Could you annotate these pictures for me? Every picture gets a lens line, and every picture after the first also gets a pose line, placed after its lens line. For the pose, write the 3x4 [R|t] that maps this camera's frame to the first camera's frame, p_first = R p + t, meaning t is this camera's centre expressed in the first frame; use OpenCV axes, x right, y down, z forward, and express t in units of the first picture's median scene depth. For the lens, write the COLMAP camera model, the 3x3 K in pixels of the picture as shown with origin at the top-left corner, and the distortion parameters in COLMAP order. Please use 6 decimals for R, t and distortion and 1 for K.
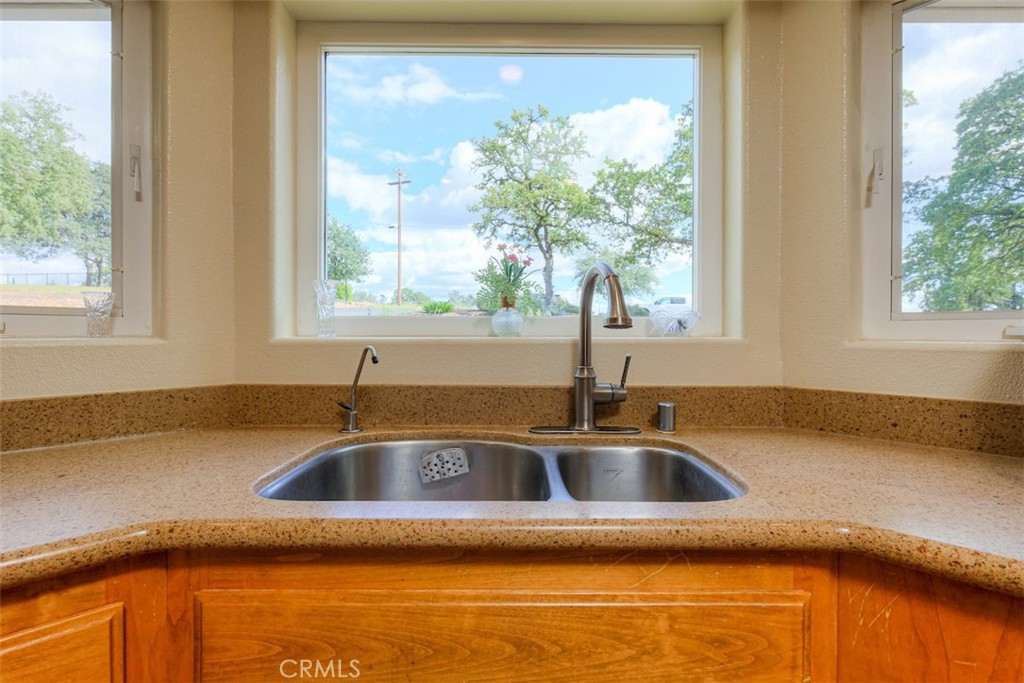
lens RADIAL K [[506.8, 0, 511.5], [0, 506.8, 339.0], [0, 0, 1]] dist [-0.001179, -0.000291]
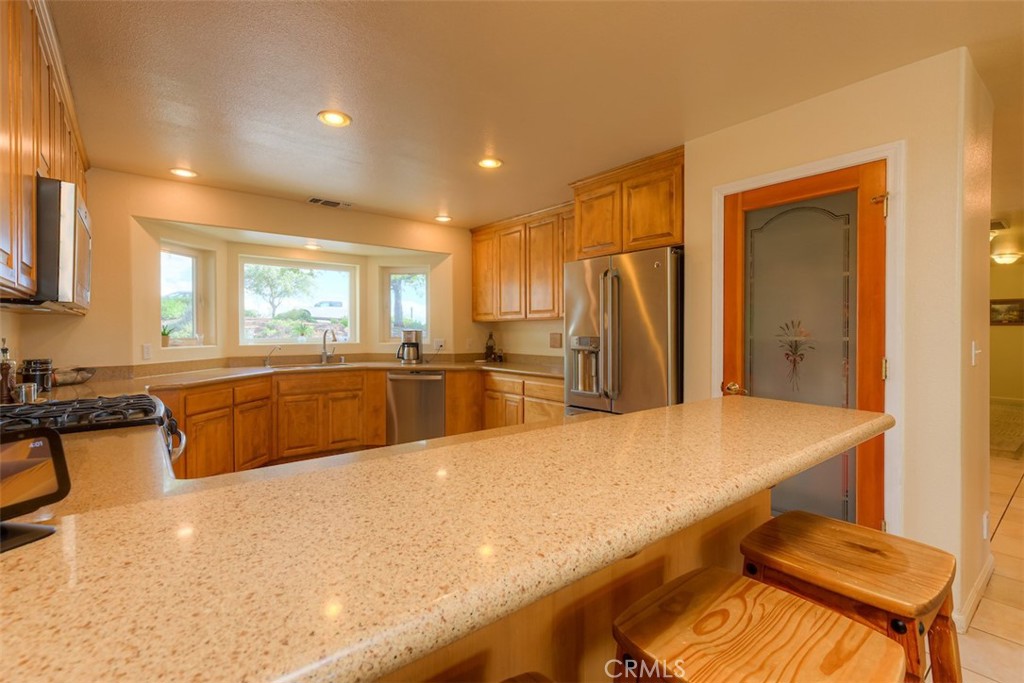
lens RADIAL K [[468.2, 0, 511.9], [0, 468.2, 342.5], [0, 0, 1]] dist [0.002392, 0.000366]
pose [[0.779612, -0.015807, 0.626063, -1.037189], [0.009911, 0.999868, 0.012903, -0.039181], [-0.626184, -0.003855, 0.779666, -2.935951]]
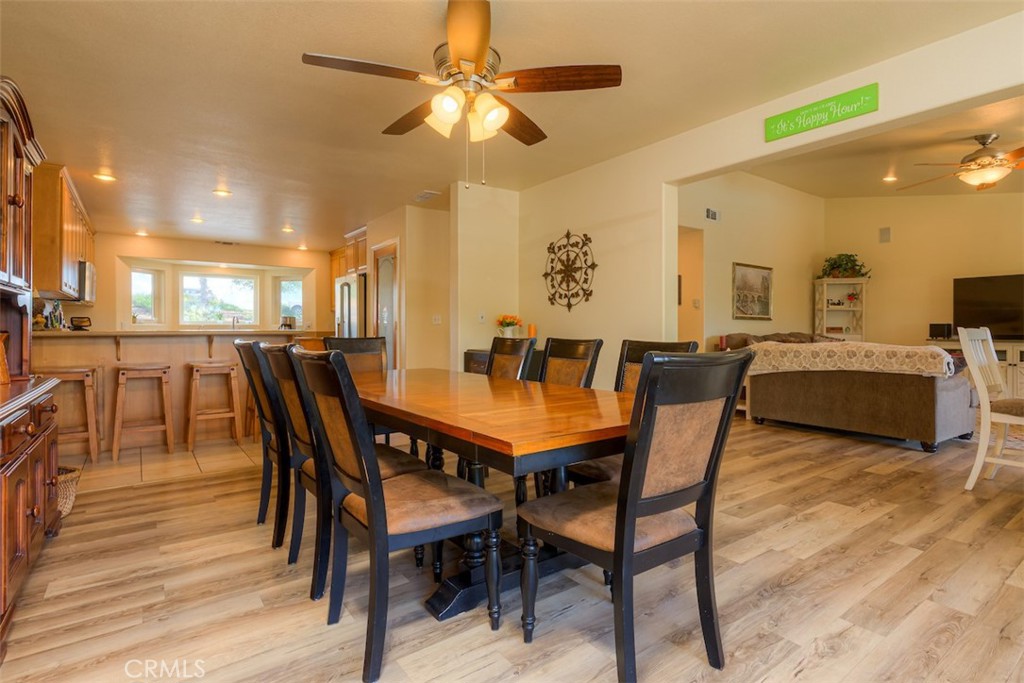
lens RADIAL K [[506.8, 0, 513.9], [0, 506.8, 334.3], [0, 0, 1]] dist [-0.001179, -0.000291]
pose [[0.809136, -0.008160, 0.587564, -0.777721], [0.009222, 0.999957, 0.001188, 0.165013], [-0.587548, 0.004458, 0.809177, -6.713038]]
